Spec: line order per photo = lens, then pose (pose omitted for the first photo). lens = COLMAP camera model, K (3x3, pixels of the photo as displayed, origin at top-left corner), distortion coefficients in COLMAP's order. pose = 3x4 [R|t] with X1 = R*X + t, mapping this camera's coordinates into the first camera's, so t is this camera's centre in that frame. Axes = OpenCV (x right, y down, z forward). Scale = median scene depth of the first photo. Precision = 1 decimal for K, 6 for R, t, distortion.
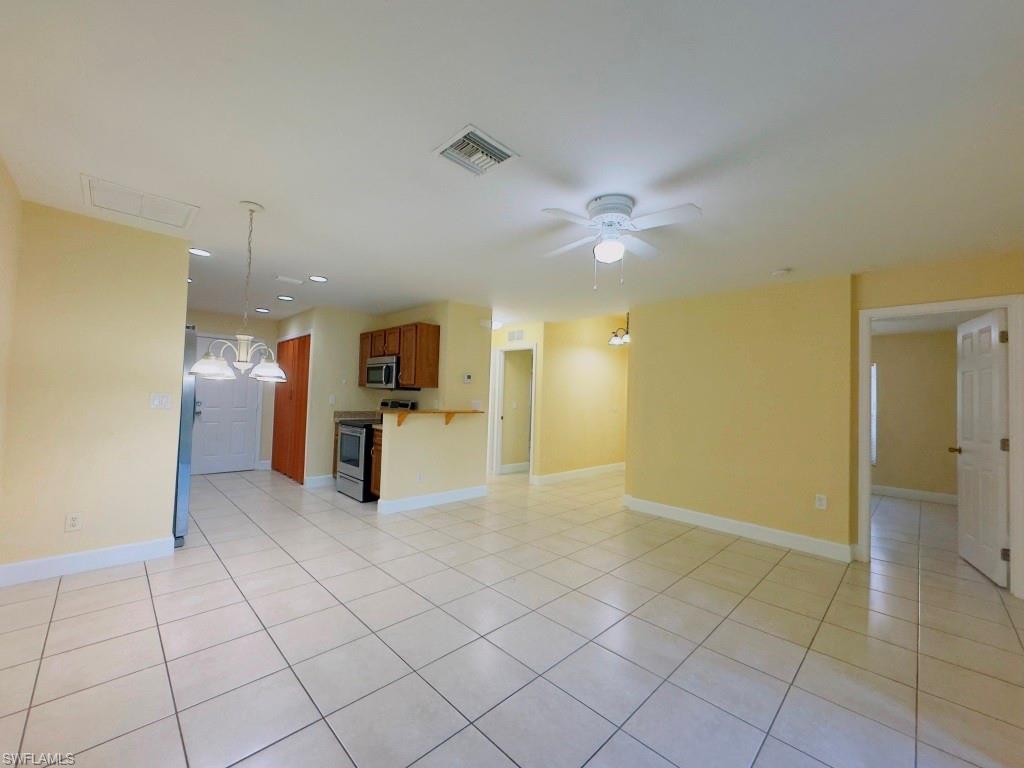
lens RADIAL K [[409.1, 0, 510.7], [0, 409.1, 385.2], [0, 0, 1]] dist [-0.000867, 0.000039]
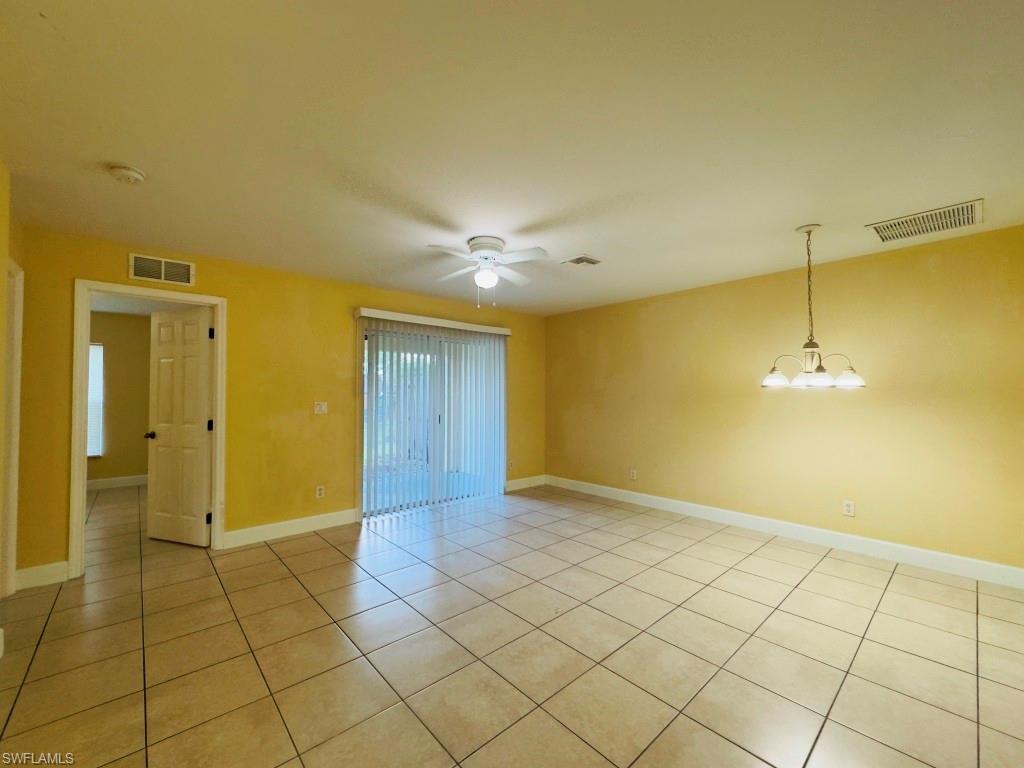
lens RADIAL K [[418.4, 0, 510.3], [0, 418.4, 386.7], [0, 0, 1]] dist [-0.000498, -0.000213]
pose [[-0.998289, -0.031761, 0.049089, 0.045904], [-0.034157, 0.998226, -0.048772, 0.031893], [-0.047453, -0.050365, -0.997603, 1.124921]]
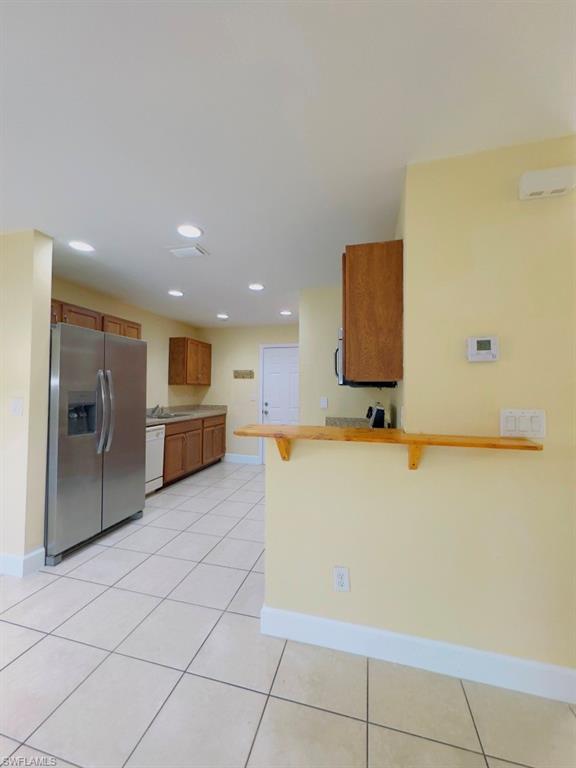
lens RADIAL K [[307.2, 0, 287.5], [0, 307.2, 383.3], [0, 0, 1]] dist [-0.000359, -0.000011]
pose [[0.505770, -0.044368, -0.861527, 0.046064], [0.034858, 0.998912, -0.030979, 0.017256], [0.861964, -0.014363, 0.506766, 0.748782]]
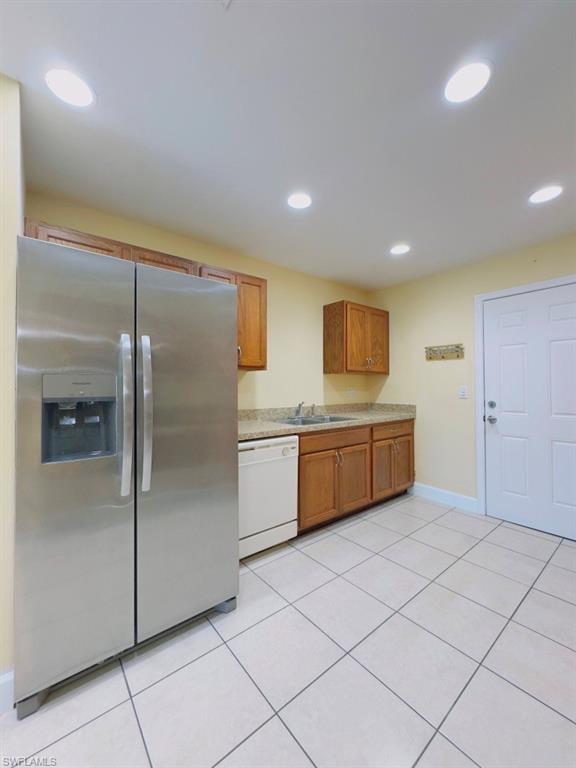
lens RADIAL K [[306.2, 0, 287.9], [0, 306.2, 383.6], [0, 0, 1]] dist [-0.000861, -0.000236]
pose [[-0.099399, -0.041041, -0.994201, -0.322279], [0.033499, 0.998445, -0.044565, 0.028246], [0.994484, -0.037734, -0.097869, 0.910975]]
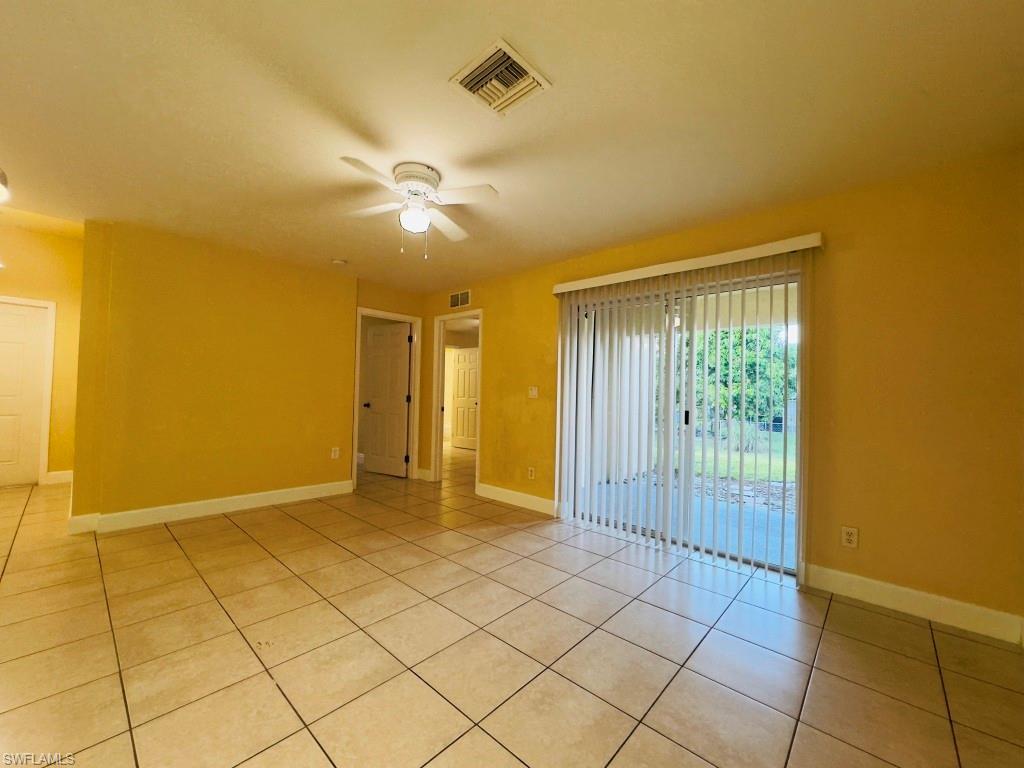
lens RADIAL K [[409.7, 0, 510.8], [0, 409.7, 386.1], [0, 0, 1]] dist [-0.000359, -0.000011]
pose [[-0.048241, -0.014741, 0.998727, -0.382993], [-0.056843, 0.998311, 0.011989, 0.025713], [-0.997217, -0.056192, -0.048998, 0.393836]]
